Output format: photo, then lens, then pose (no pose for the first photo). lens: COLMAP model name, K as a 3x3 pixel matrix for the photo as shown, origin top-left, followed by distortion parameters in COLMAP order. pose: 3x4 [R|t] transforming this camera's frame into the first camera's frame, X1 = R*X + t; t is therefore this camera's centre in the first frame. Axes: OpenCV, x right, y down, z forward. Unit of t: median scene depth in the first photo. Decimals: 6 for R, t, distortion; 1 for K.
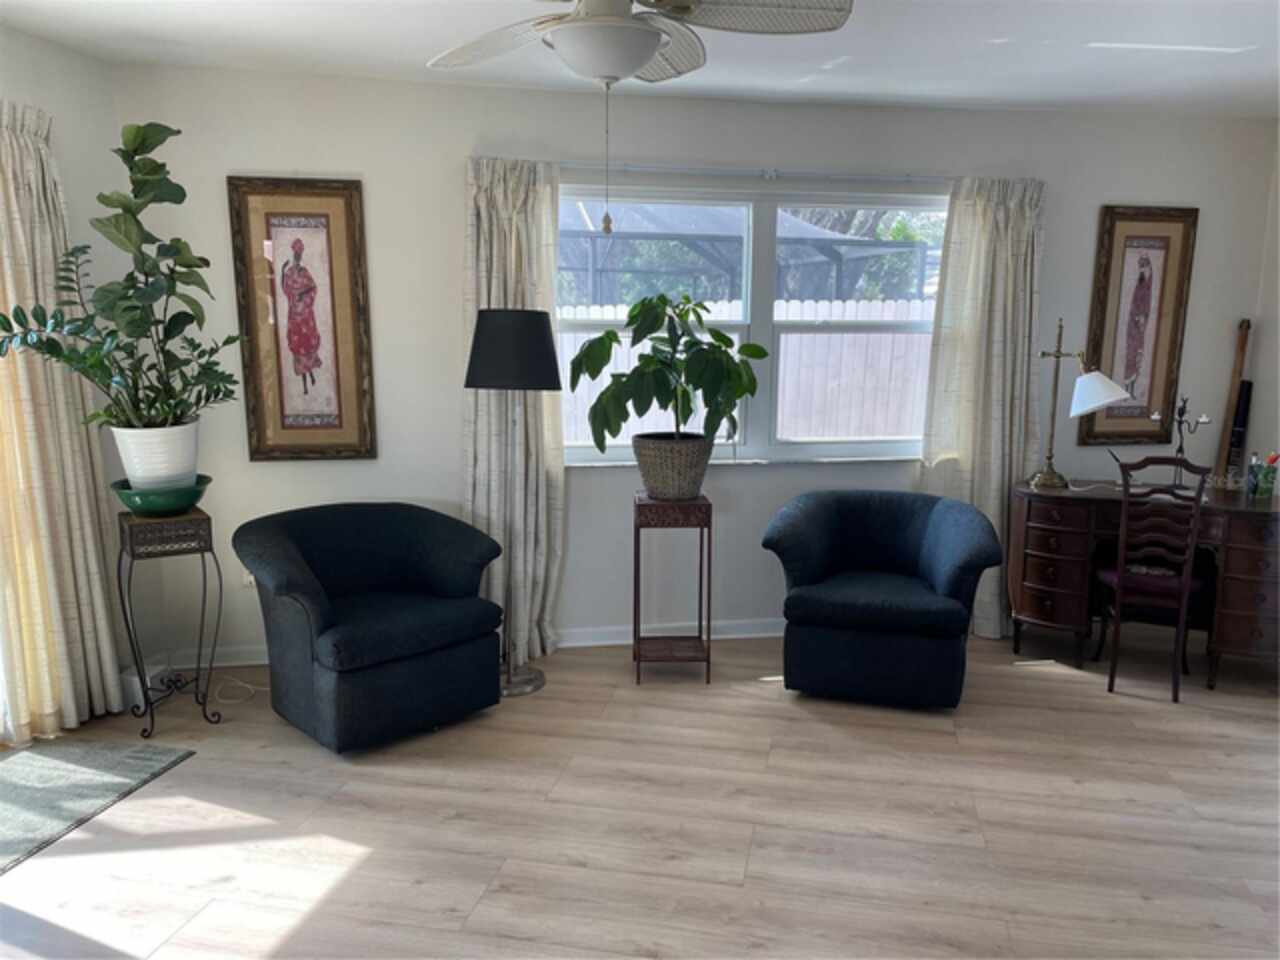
lens RADIAL K [[972.4, 0, 630.7], [0, 972.4, 491.0], [0, 0, 1]] dist [0.085637, -0.106836]
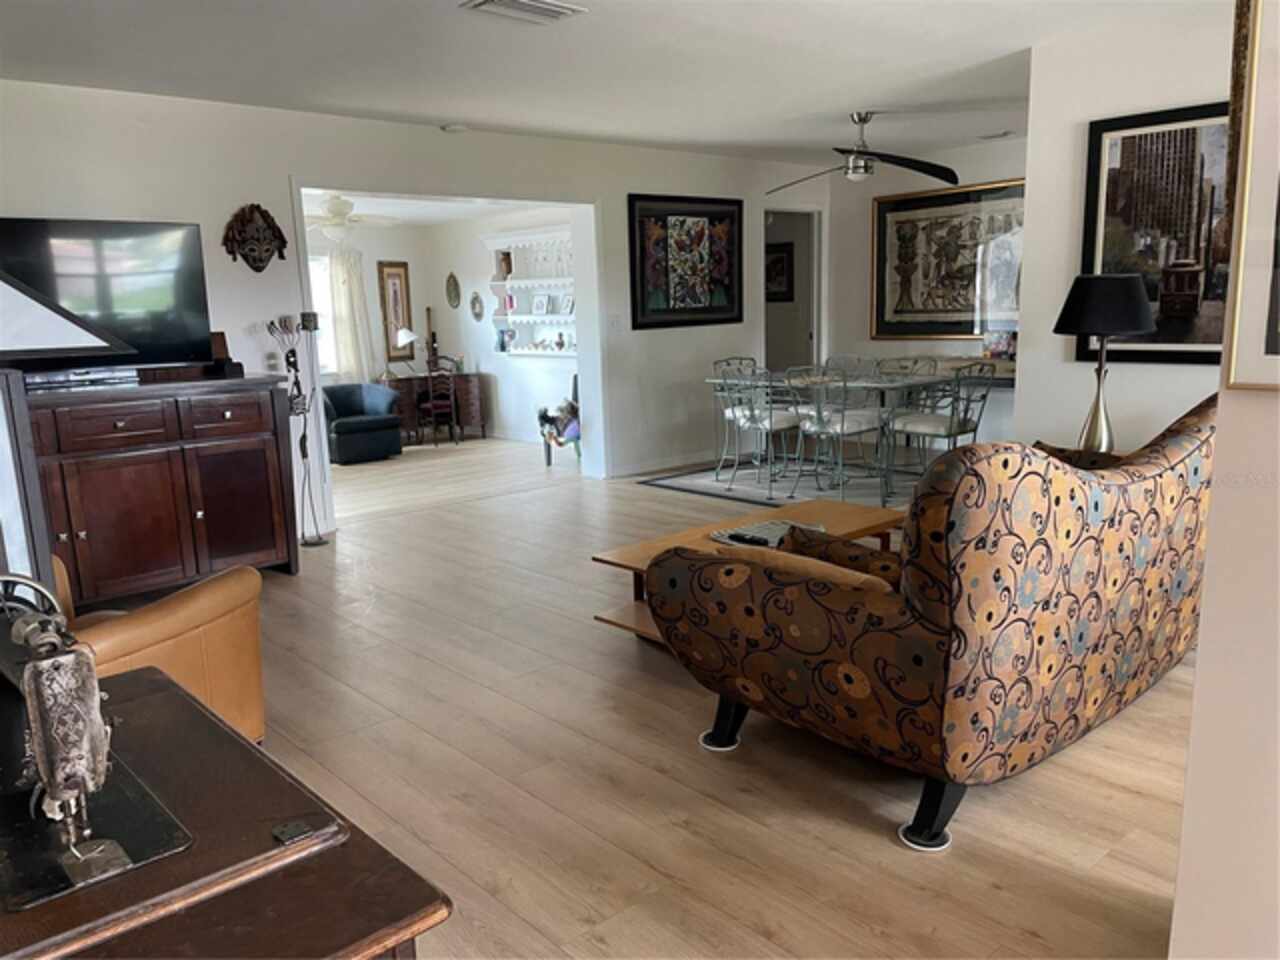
lens RADIAL K [[972.4, 0, 650.0], [0, 972.4, 485.8], [0, 0, 1]] dist [0.085637, -0.106836]
pose [[0.574567, -0.178901, 0.798666, -1.311004], [0.179876, 0.979562, 0.090017, 0.171620], [-0.798447, 0.091940, 0.595004, -1.024753]]
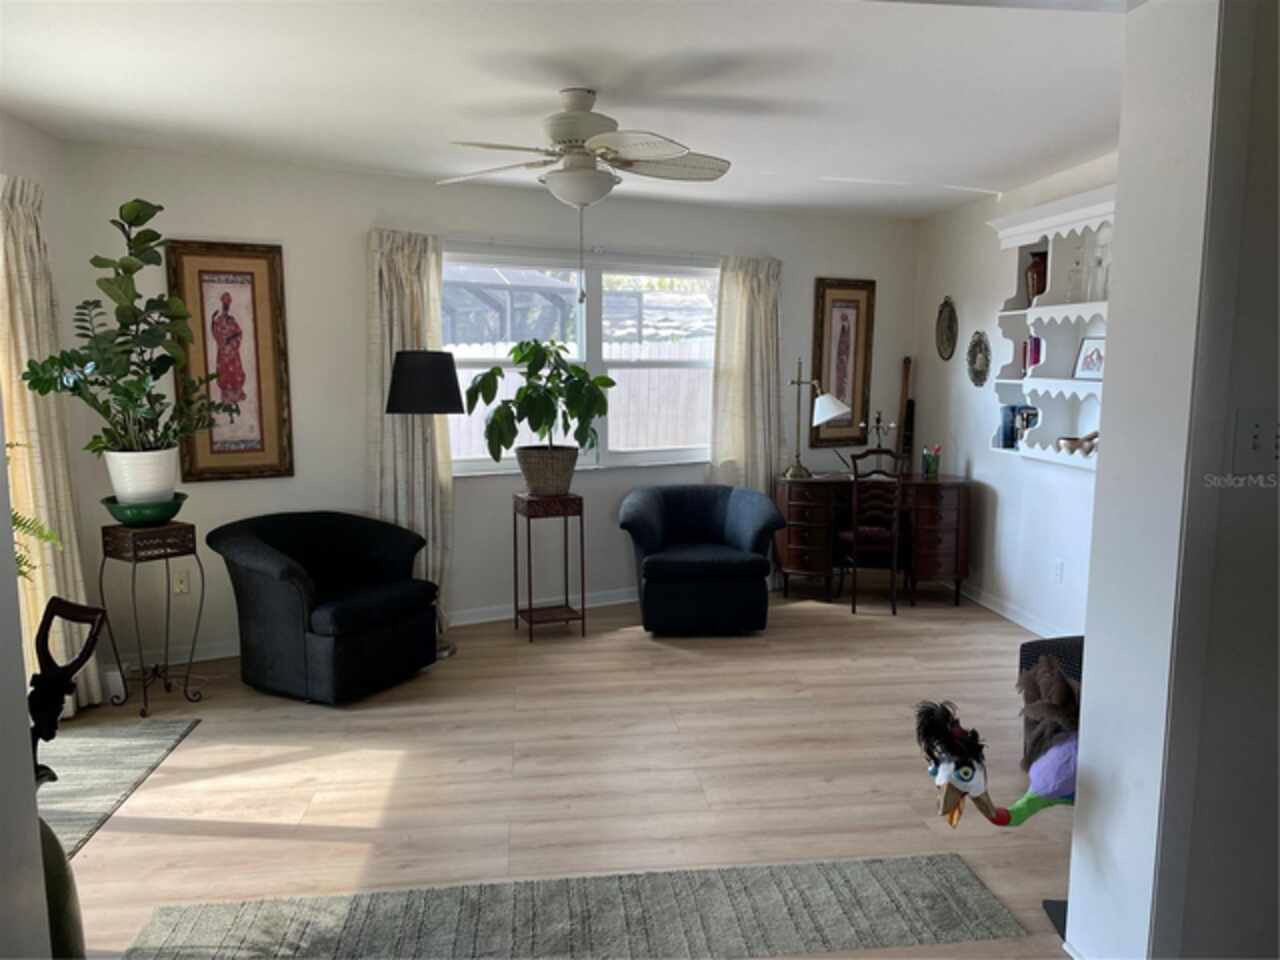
lens RADIAL K [[972.4, 0, 632.0], [0, 972.4, 480.6], [0, 0, 1]] dist [0.085637, -0.106836]
pose [[0.948218, -0.045239, 0.314382, -0.260718], [0.060478, 0.997412, -0.038884, 0.045196], [-0.311809, 0.055884, 0.948500, -0.264470]]
